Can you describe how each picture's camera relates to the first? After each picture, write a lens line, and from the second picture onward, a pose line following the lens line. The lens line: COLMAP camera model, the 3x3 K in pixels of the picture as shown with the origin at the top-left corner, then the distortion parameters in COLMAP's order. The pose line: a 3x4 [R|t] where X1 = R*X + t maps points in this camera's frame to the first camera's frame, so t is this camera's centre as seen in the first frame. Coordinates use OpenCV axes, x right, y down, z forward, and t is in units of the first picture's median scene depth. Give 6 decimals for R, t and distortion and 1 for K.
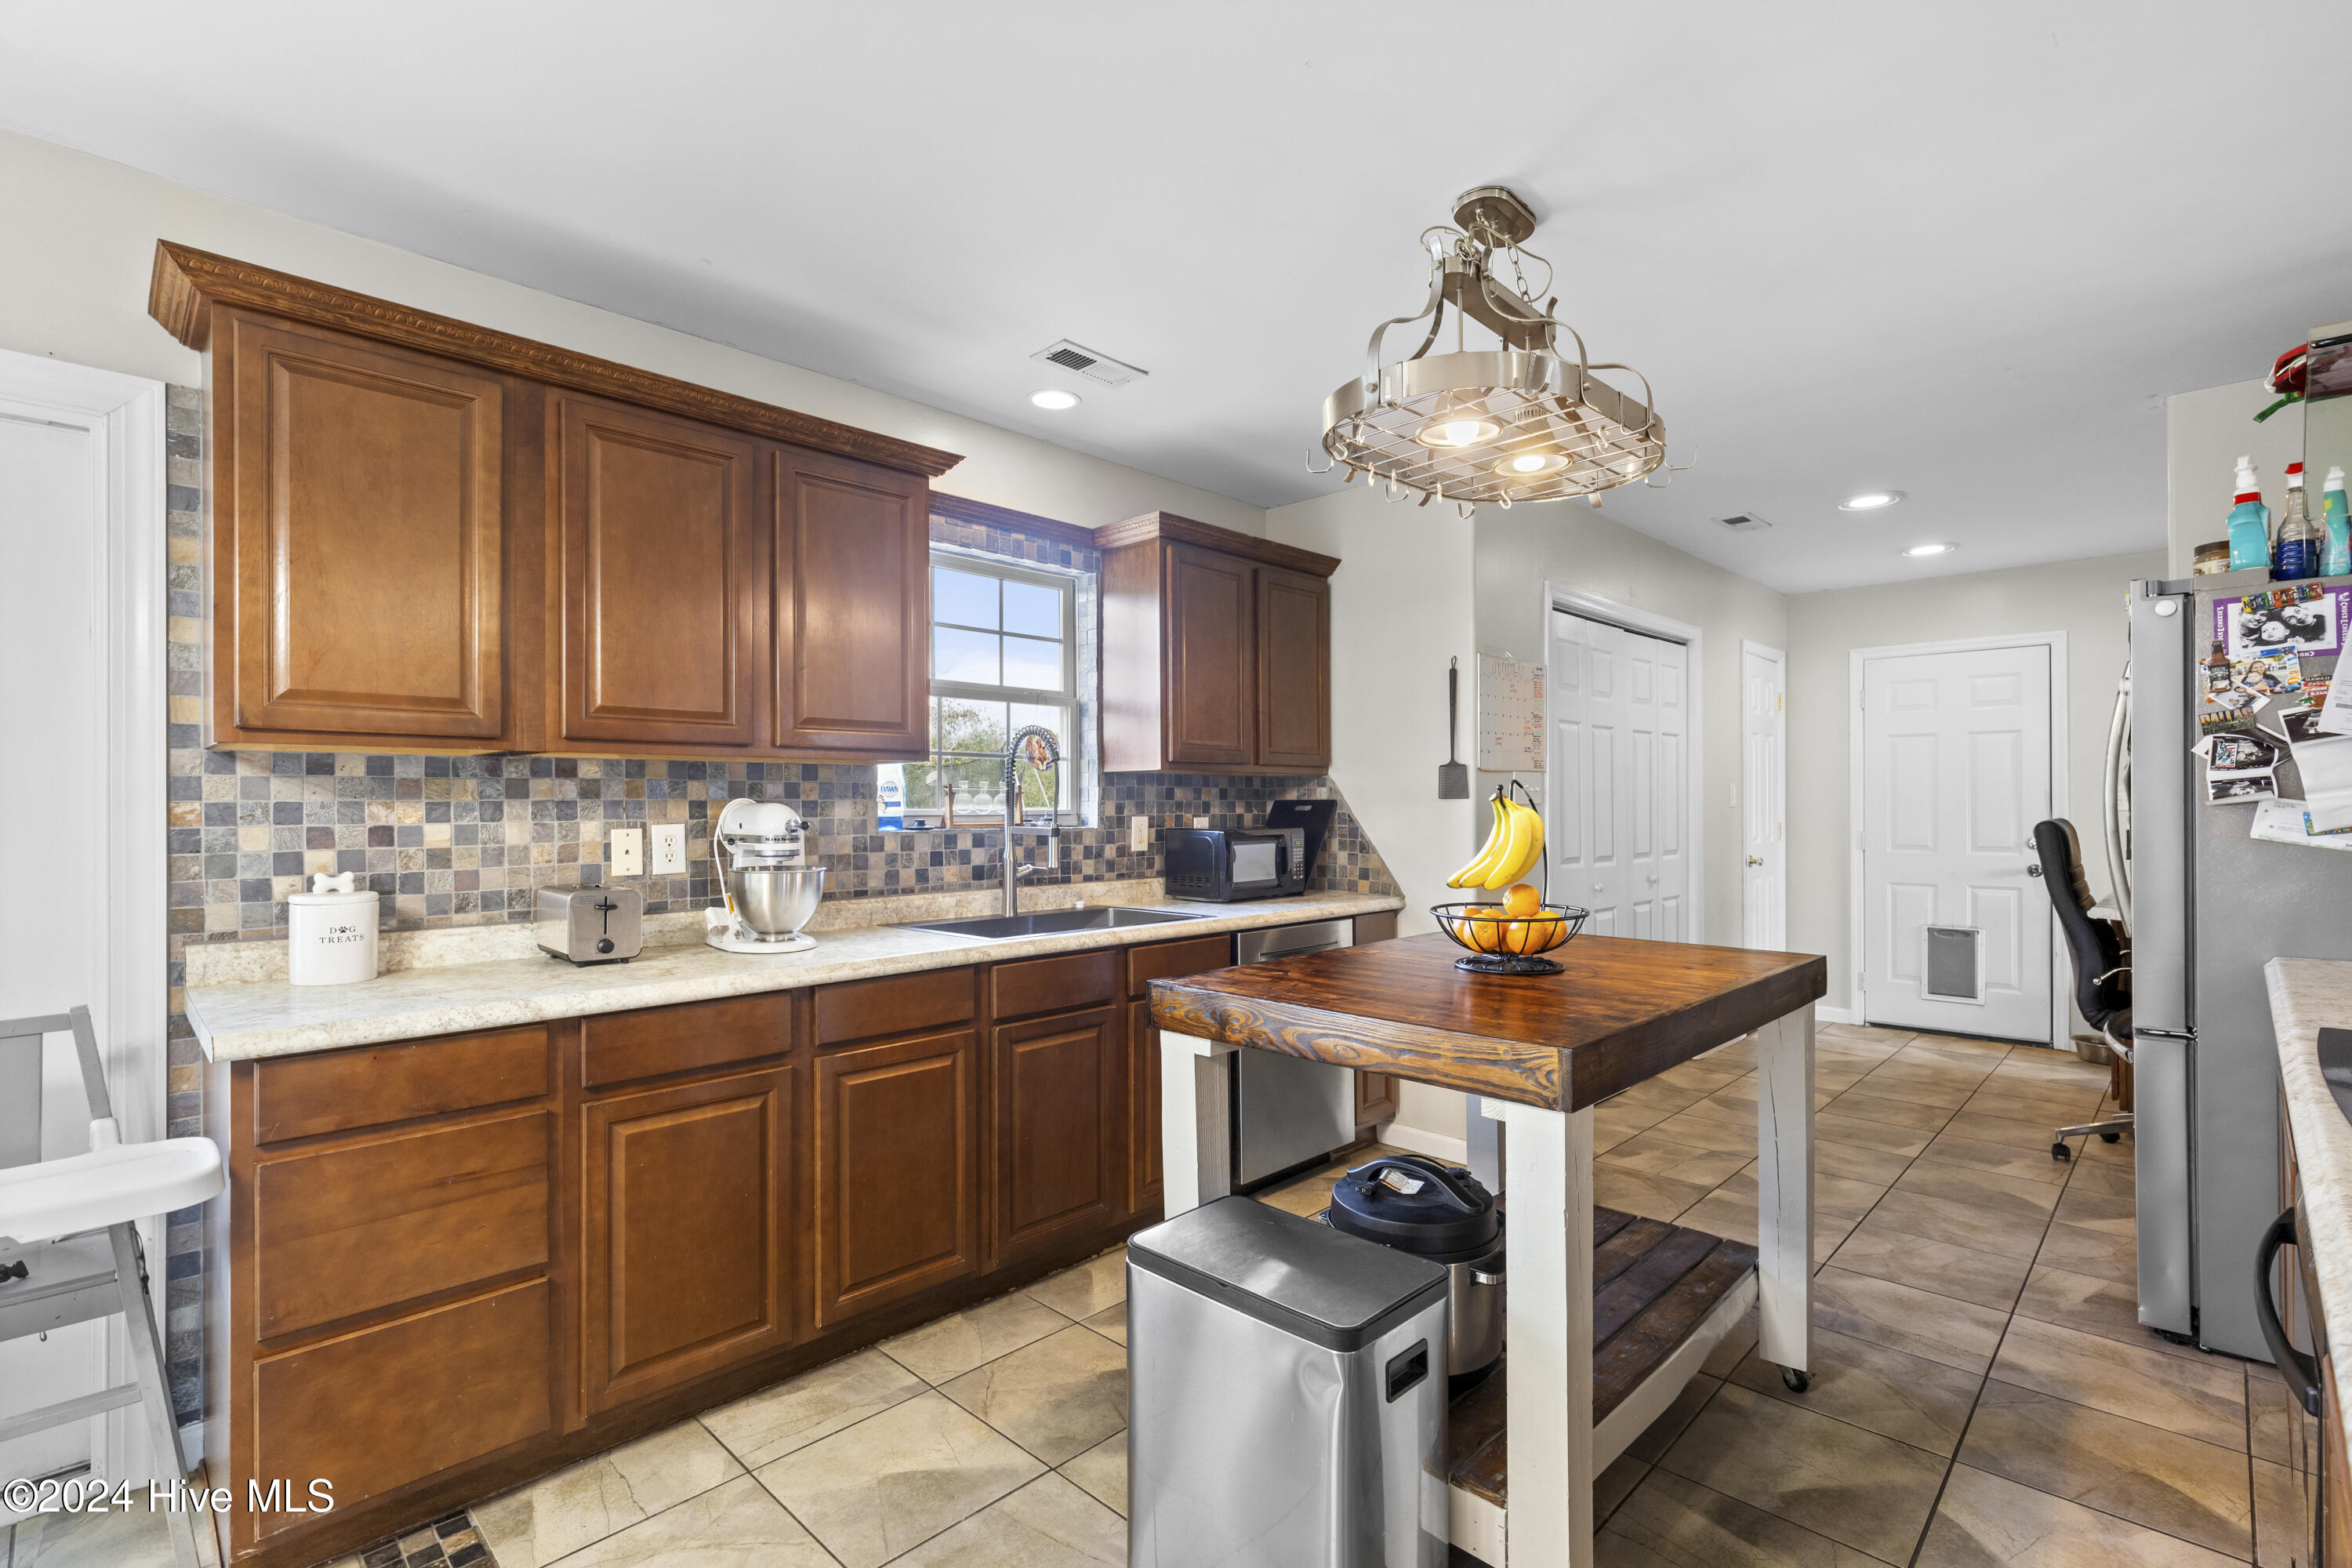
lens RADIAL K [[1074.4, 0, 1139.6], [0, 1074.4, 795.4], [0, 0, 1]] dist [0.004768, -0.000323]
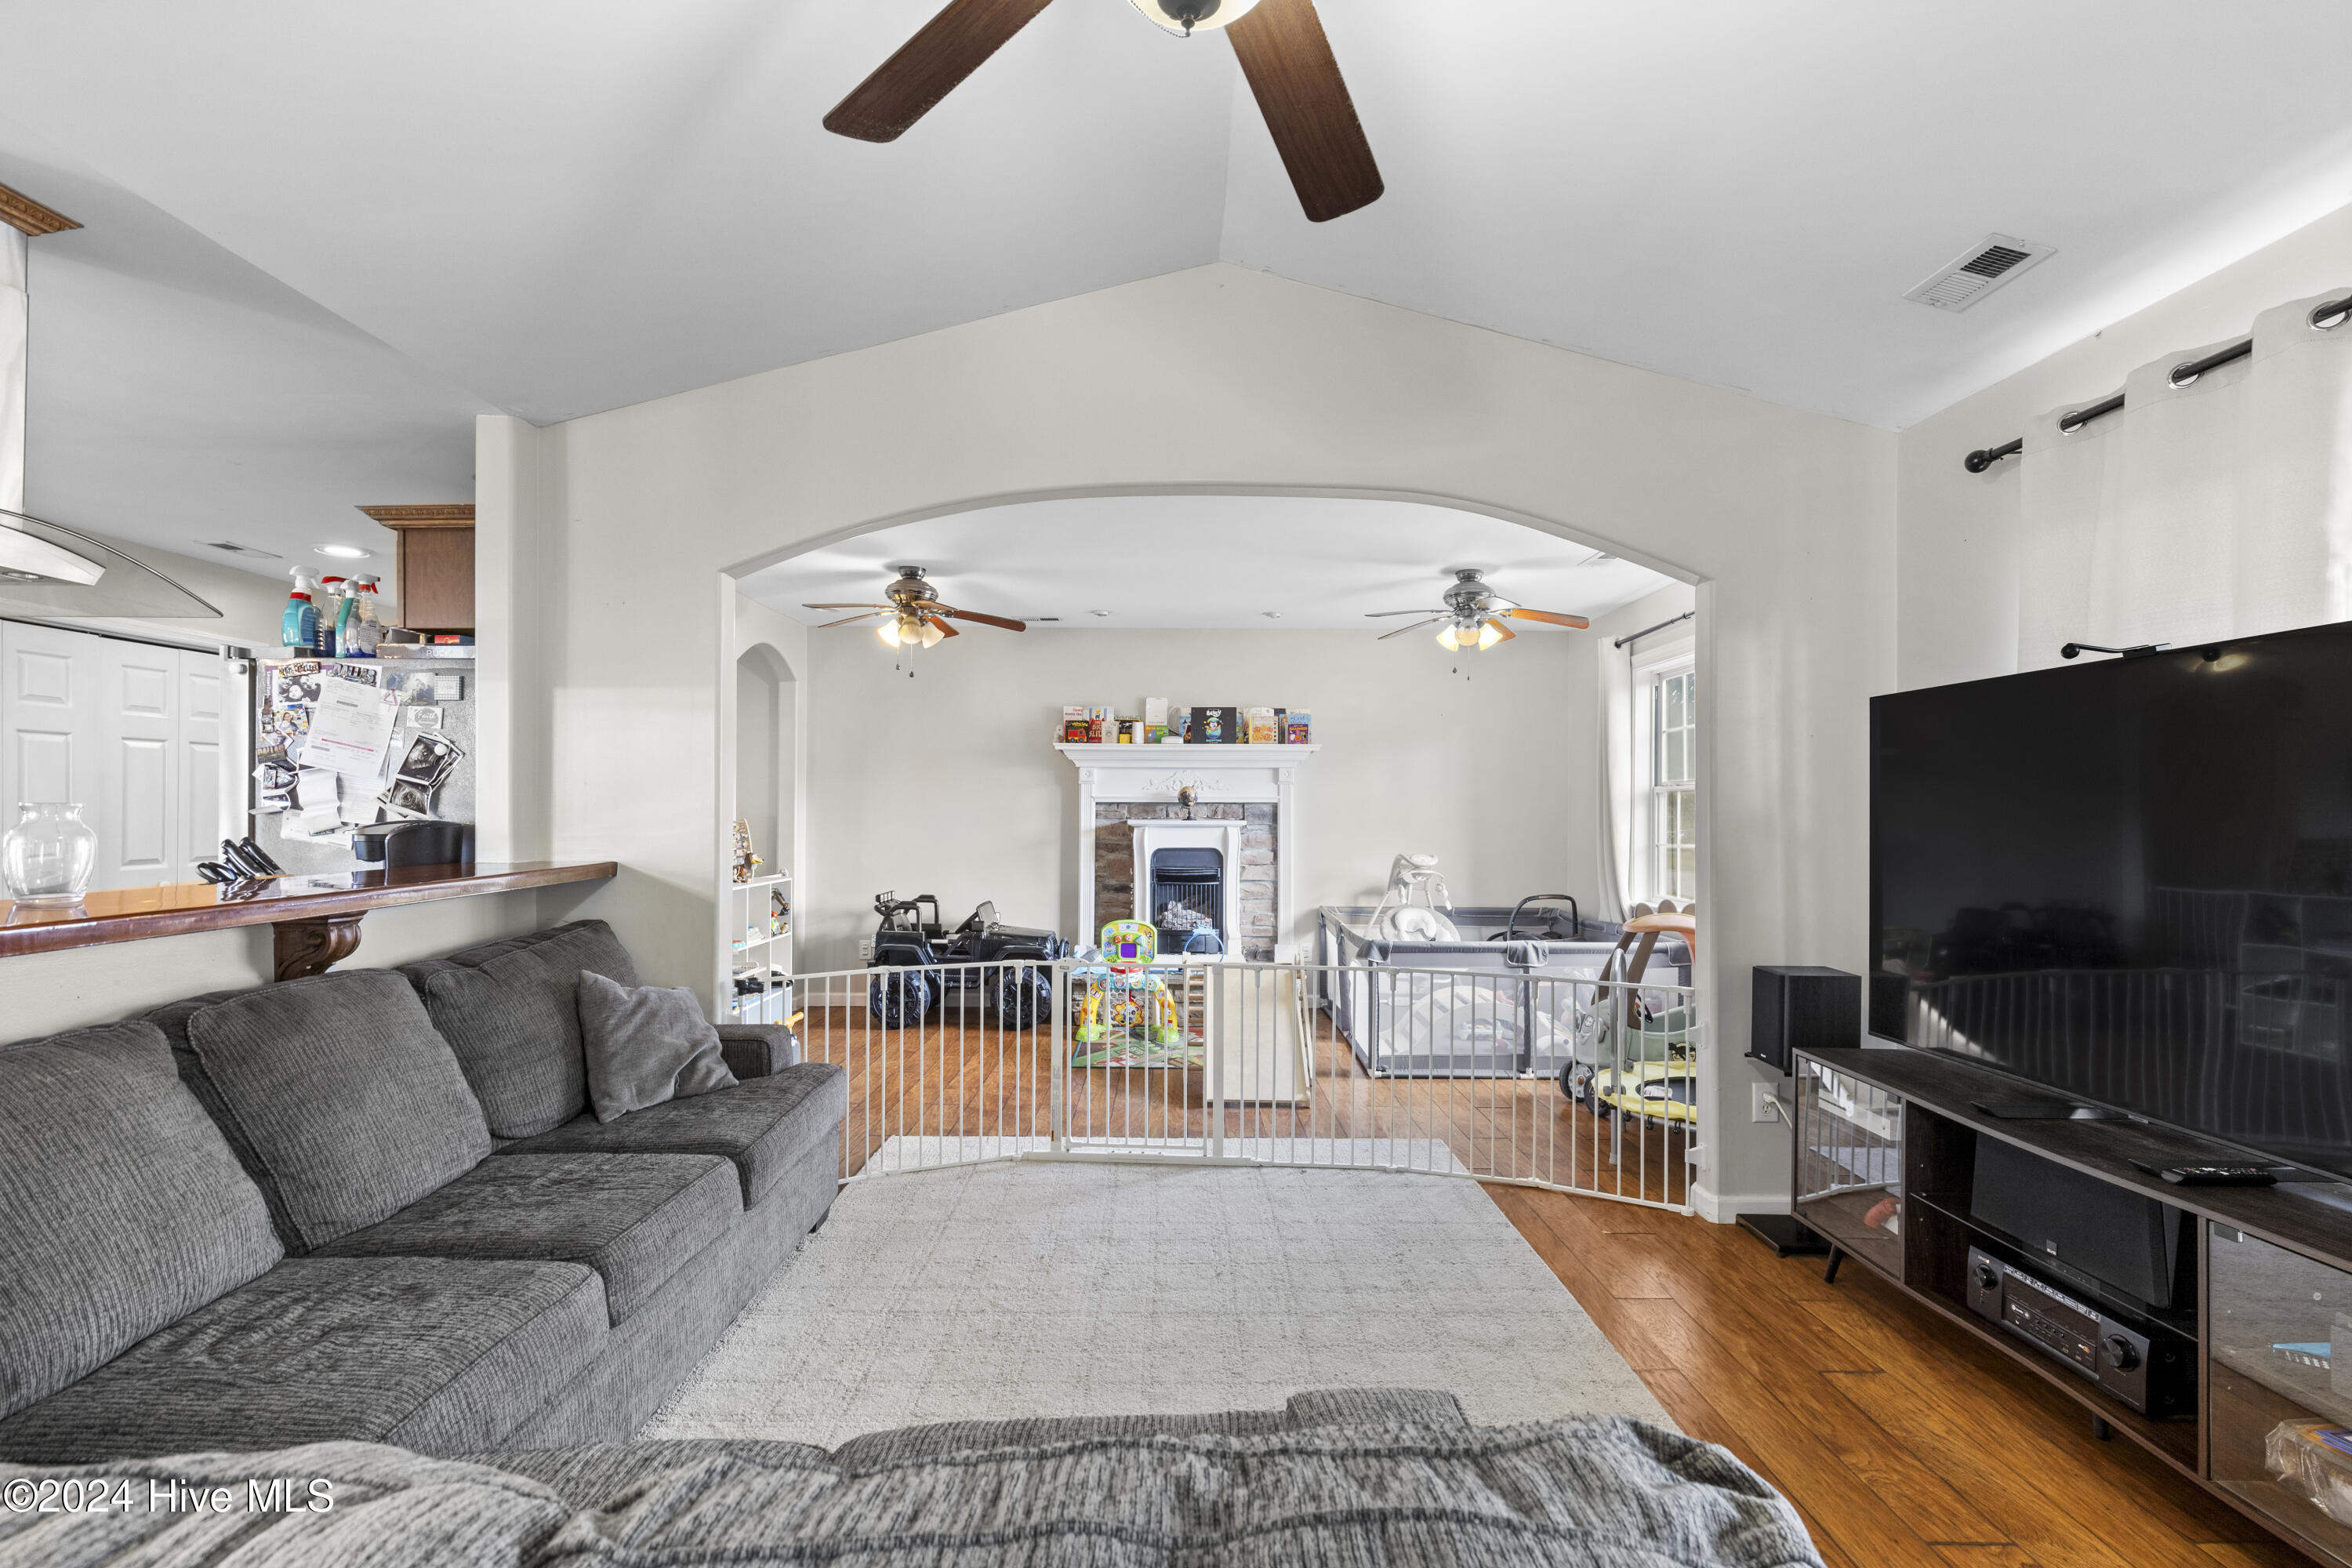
lens RADIAL K [[1074.4, 0, 1183.7], [0, 1074.4, 801.5], [0, 0, 1]] dist [0.004768, -0.000323]
pose [[0.677390, 0.012936, 0.735510, 0.750167], [-0.010417, 0.999914, -0.007992, -0.008827], [-0.735550, -0.002248, 0.677466, -0.765231]]
